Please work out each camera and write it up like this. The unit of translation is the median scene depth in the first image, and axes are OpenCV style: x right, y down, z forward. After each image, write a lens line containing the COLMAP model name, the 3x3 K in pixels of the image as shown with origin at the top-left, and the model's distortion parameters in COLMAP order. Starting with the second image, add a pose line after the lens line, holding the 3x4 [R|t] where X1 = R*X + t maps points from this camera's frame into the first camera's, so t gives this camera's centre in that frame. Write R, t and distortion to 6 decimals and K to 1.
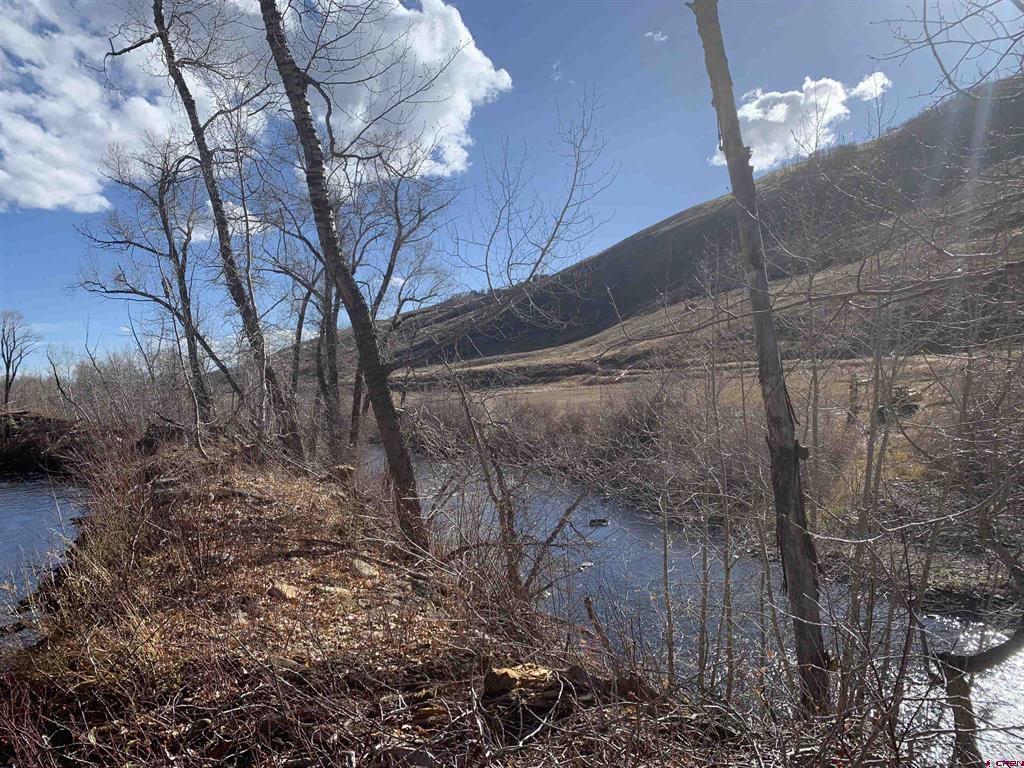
lens RADIAL K [[769.8, 0, 512.2], [0, 769.8, 386.3], [0, 0, 1]] dist [0.010041, 0.002825]
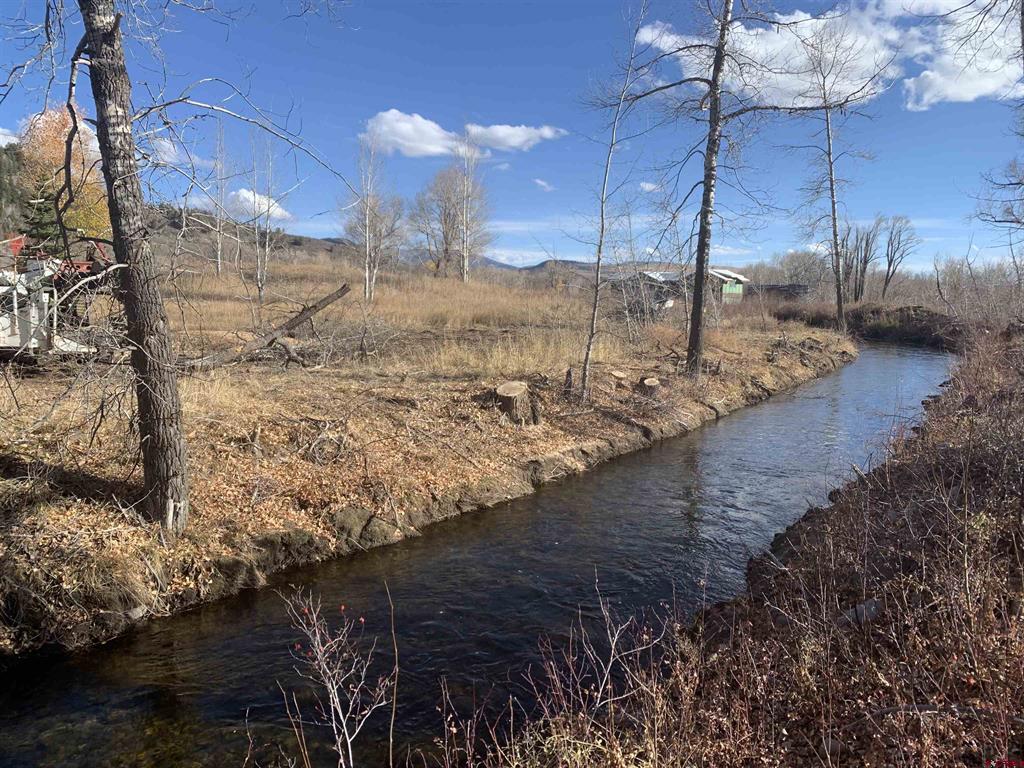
lens RADIAL K [[769.8, 0, 511.2], [0, 769.8, 386.8], [0, 0, 1]] dist [0.010041, 0.002825]
pose [[0.524787, 0.192444, -0.829194, 0.141394], [-0.081539, 0.980995, 0.176070, -0.007740], [0.847319, -0.024788, 0.530505, -0.303132]]
